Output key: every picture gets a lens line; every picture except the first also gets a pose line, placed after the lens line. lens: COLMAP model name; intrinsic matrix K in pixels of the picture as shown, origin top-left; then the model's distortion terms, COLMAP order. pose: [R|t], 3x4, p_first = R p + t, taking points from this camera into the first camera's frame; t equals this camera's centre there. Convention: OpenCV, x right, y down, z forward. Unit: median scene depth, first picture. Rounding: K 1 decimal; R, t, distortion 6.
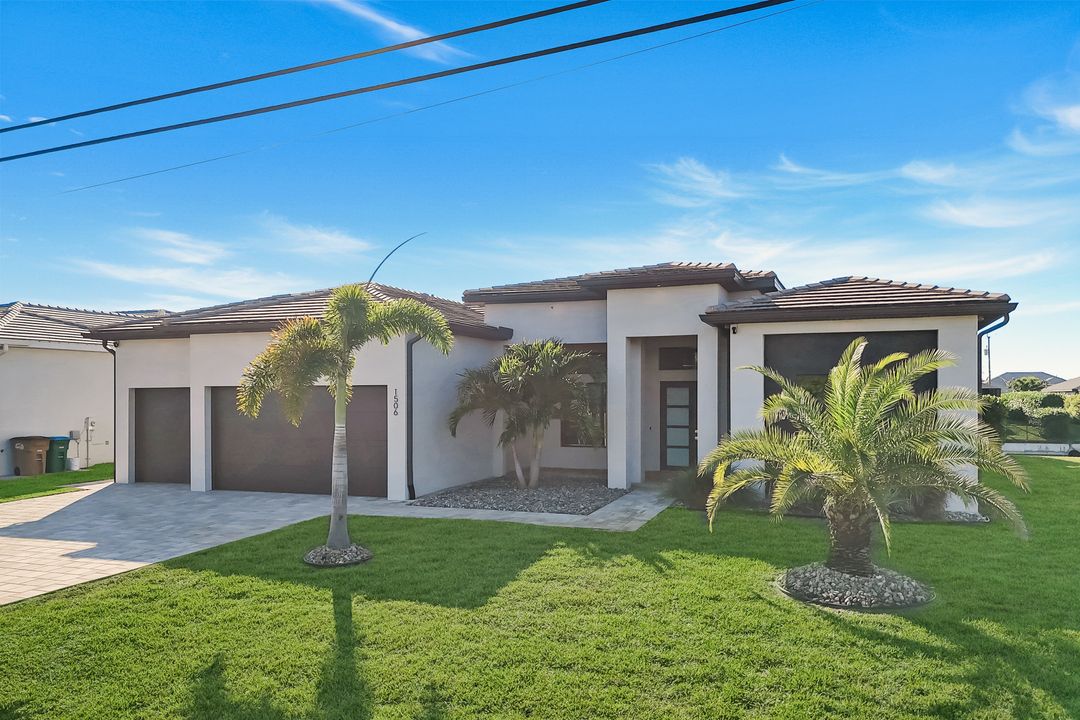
lens RADIAL K [[775.0, 0, 575.0], [0, 775.0, 399.7], [0, 0, 1]] dist [0.006096, 0.001207]
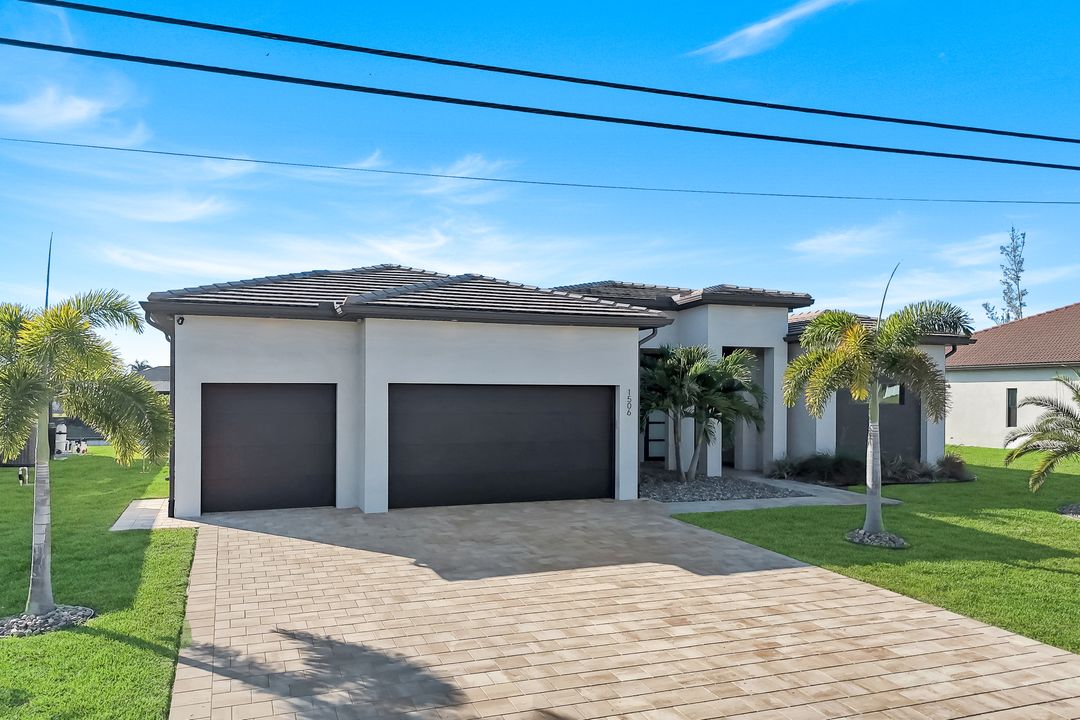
lens RADIAL K [[751.6, 0, 539.7], [0, 751.6, 398.4], [0, 0, 1]] dist [0.027237, -0.000540]
pose [[0.787069, -0.000857, 0.616864, -0.905508], [-0.001998, 0.999990, 0.003937, -0.005663], [-0.616862, -0.004331, 0.787060, 0.290938]]
